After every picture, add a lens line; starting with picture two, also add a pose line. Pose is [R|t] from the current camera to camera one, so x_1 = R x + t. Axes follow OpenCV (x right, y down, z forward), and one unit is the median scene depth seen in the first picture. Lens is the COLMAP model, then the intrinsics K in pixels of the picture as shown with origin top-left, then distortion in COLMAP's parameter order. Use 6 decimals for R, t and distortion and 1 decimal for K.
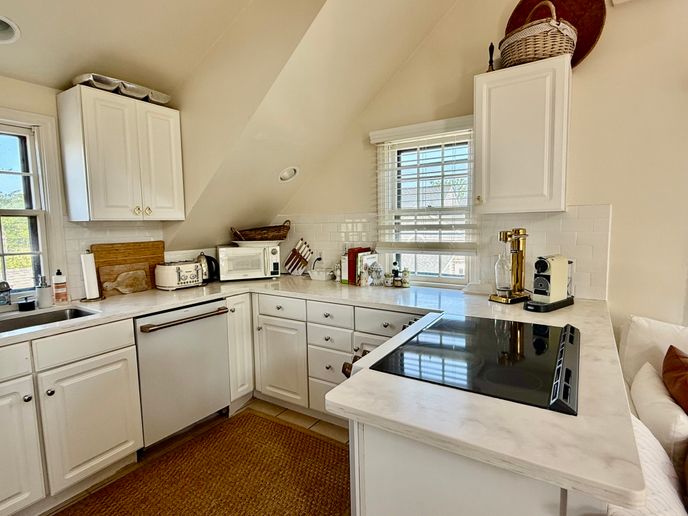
lens RADIAL K [[365.0, 0, 341.8], [0, 365.0, 256.6], [0, 0, 1]] dist [0.004826, 0.000697]
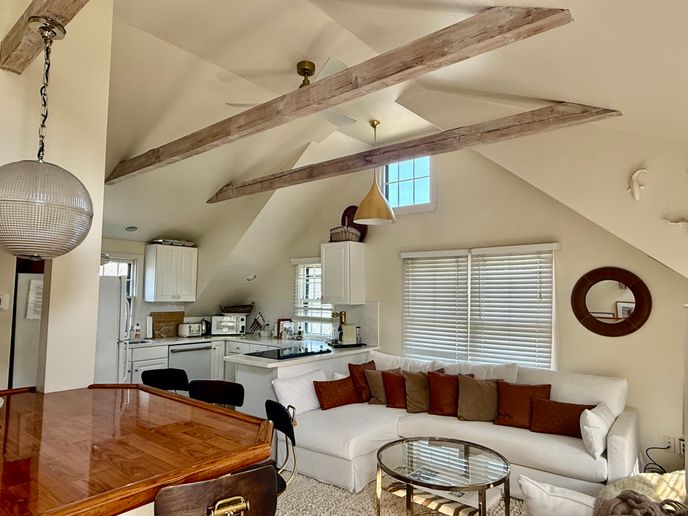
lens RADIAL K [[443.1, 0, 345.2], [0, 443.1, 260.8], [0, 0, 1]] dist [0.006434, 0.000528]
pose [[0.994668, 0.022168, -0.100716, 0.598562], [-0.038909, 0.985115, -0.167437, 0.052671], [0.095505, 0.170464, 0.980725, -1.283829]]
